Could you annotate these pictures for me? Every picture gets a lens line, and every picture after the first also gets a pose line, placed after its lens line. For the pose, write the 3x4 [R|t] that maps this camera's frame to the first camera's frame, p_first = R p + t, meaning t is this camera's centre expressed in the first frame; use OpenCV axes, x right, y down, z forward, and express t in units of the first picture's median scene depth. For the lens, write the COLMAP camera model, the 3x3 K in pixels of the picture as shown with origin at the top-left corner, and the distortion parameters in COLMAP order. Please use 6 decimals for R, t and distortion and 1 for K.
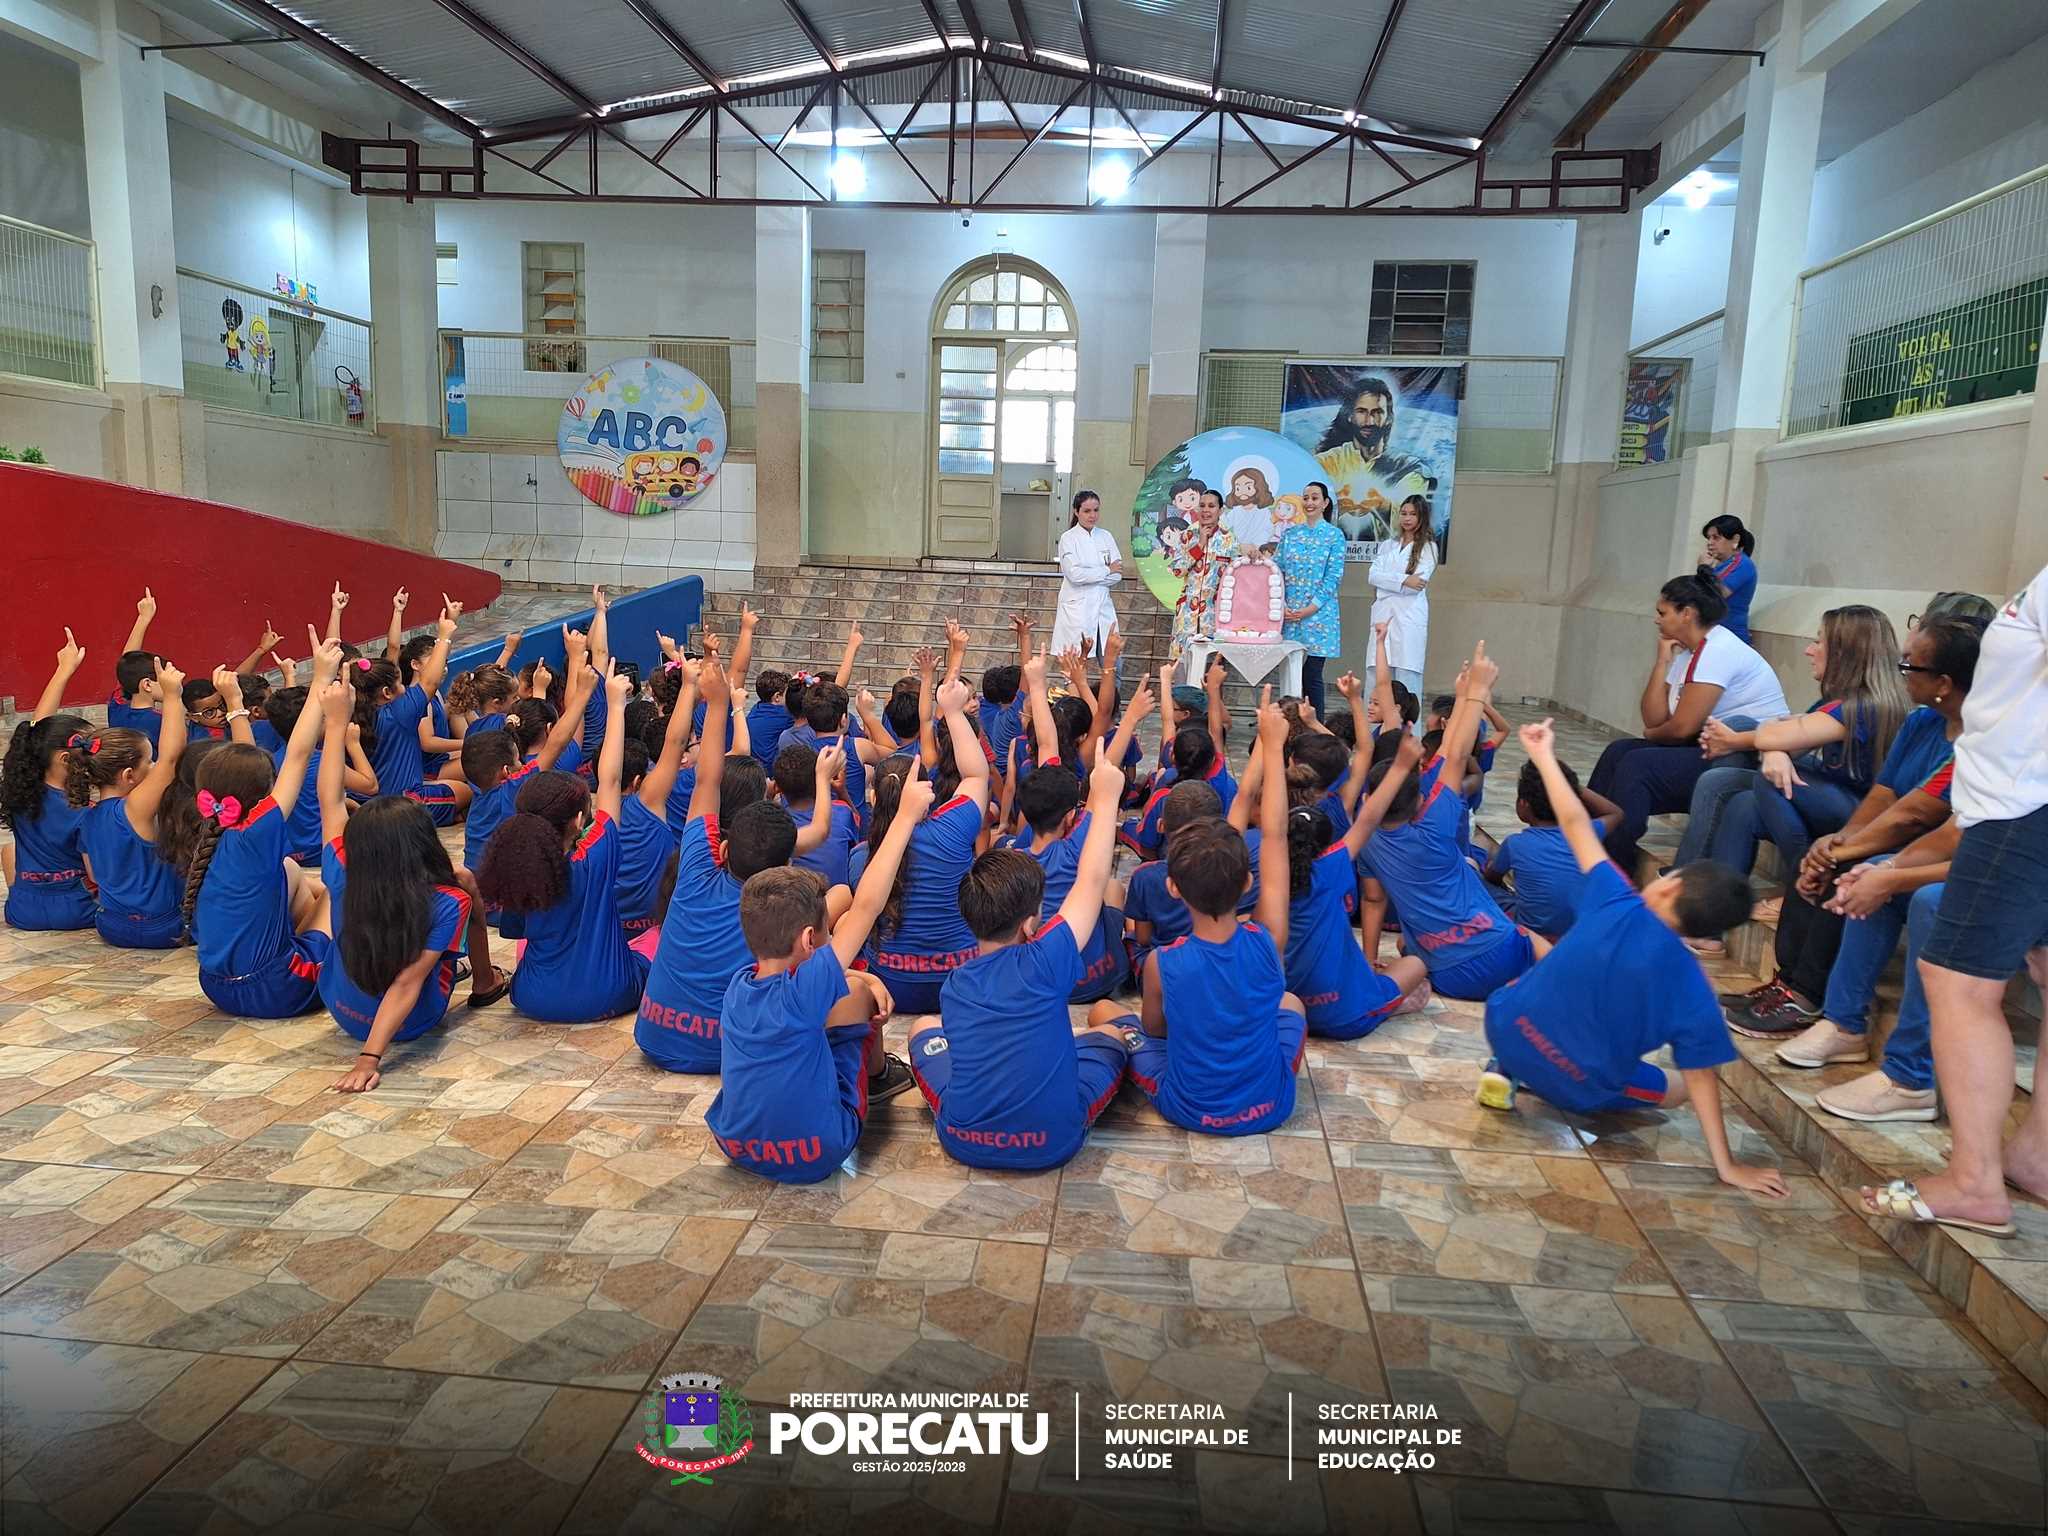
lens RADIAL K [[1408.0, 0, 1024.2], [0, 1408.0, 782.8], [0, 0, 1]] dist [0.115309, -0.158725]
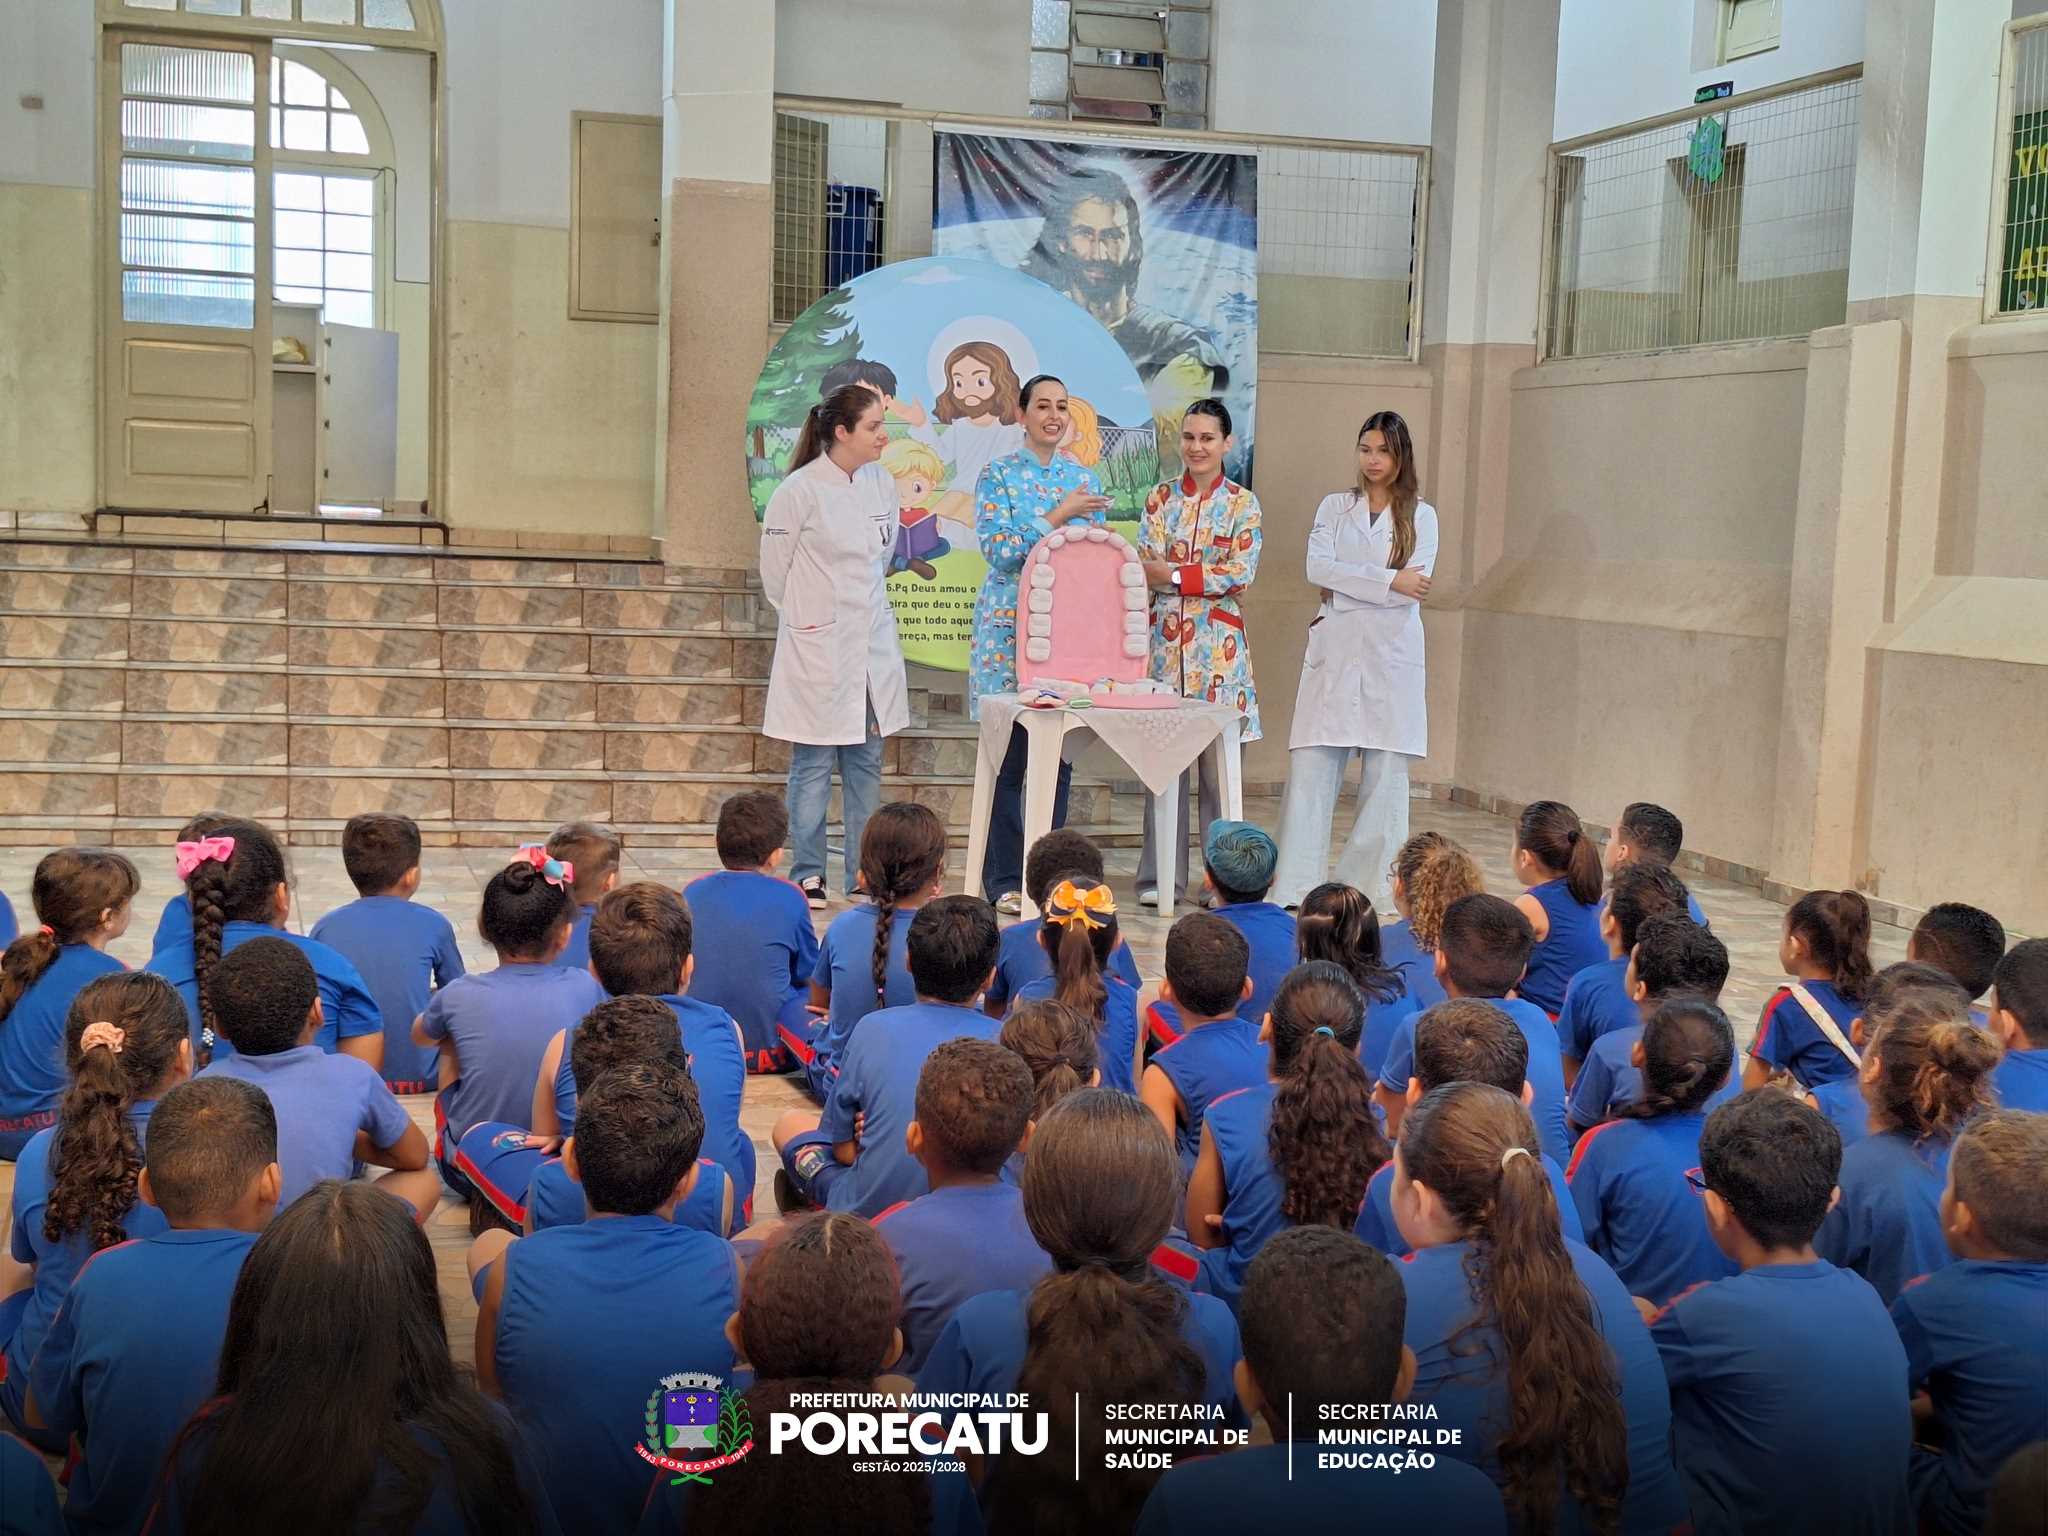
lens RADIAL K [[2820.4, 0, 1043.1], [0, 2820.4, 782.9], [0, 0, 1]] dist [0.178783, -0.415617]
pose [[0.925493, -0.039288, 0.376722, -0.163885], [0.059937, 0.997265, -0.043245, -0.023381], [-0.373992, 0.062603, 0.925317, 0.086355]]
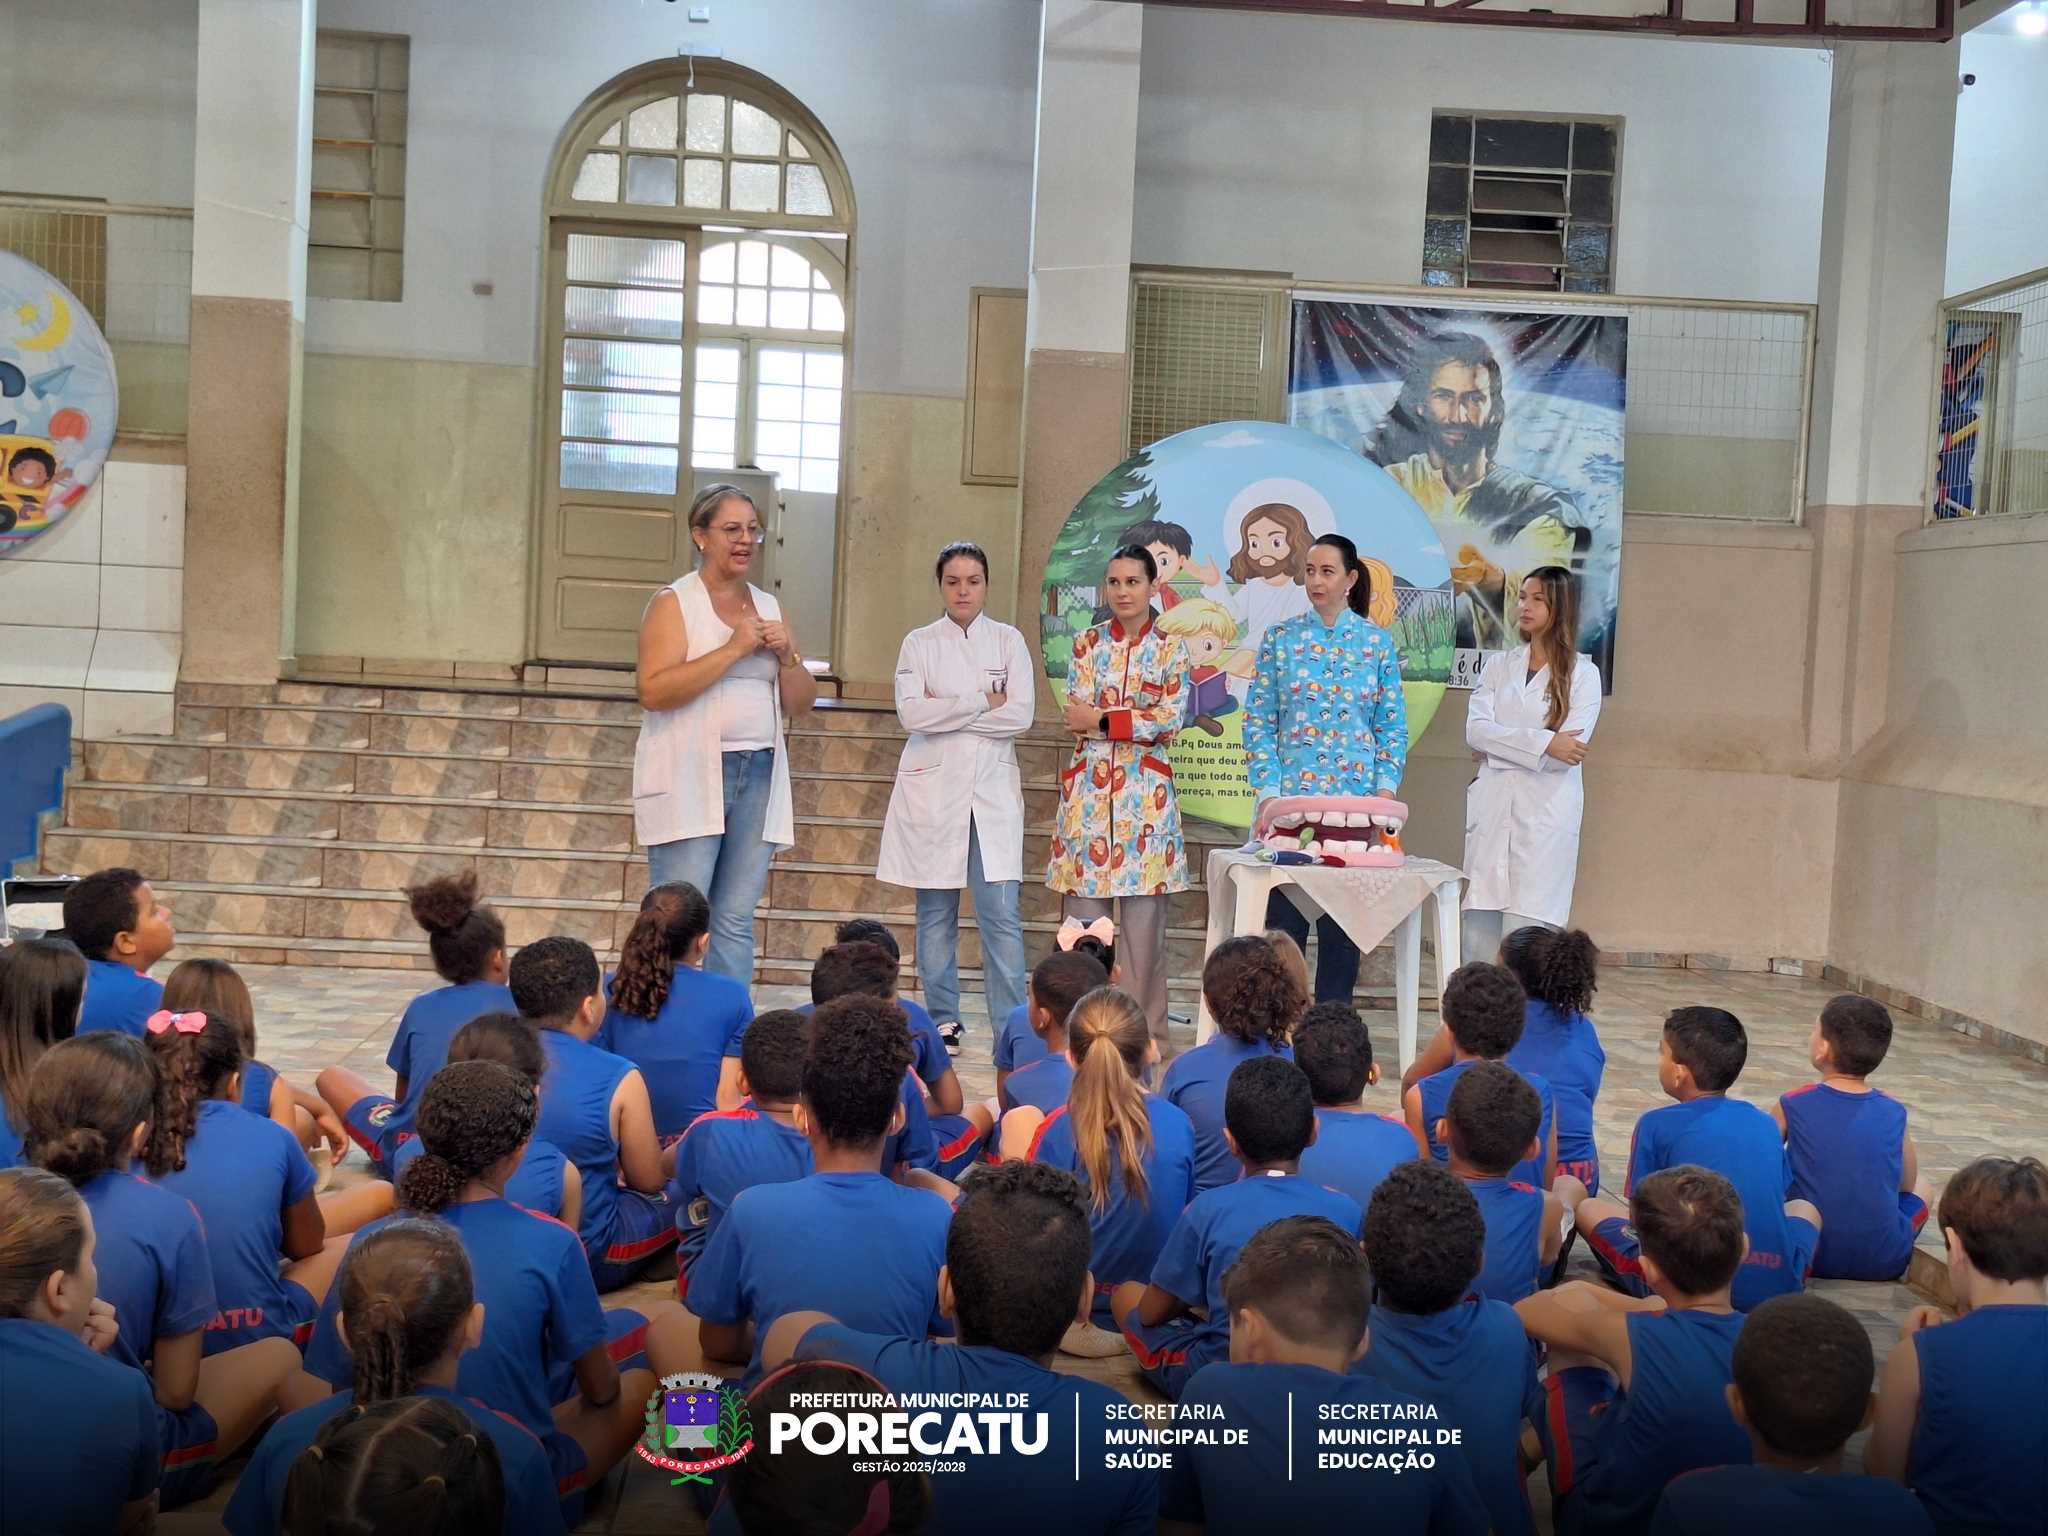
lens RADIAL K [[2820.4, 0, 1043.1], [0, 2820.4, 782.9], [0, 0, 1]] dist [0.178783, -0.415617]
pose [[0.985073, 0.003424, 0.172105, -0.076456], [0.015349, 0.994072, -0.107634, -0.017548], [-0.171454, 0.108669, 0.979181, 0.052019]]
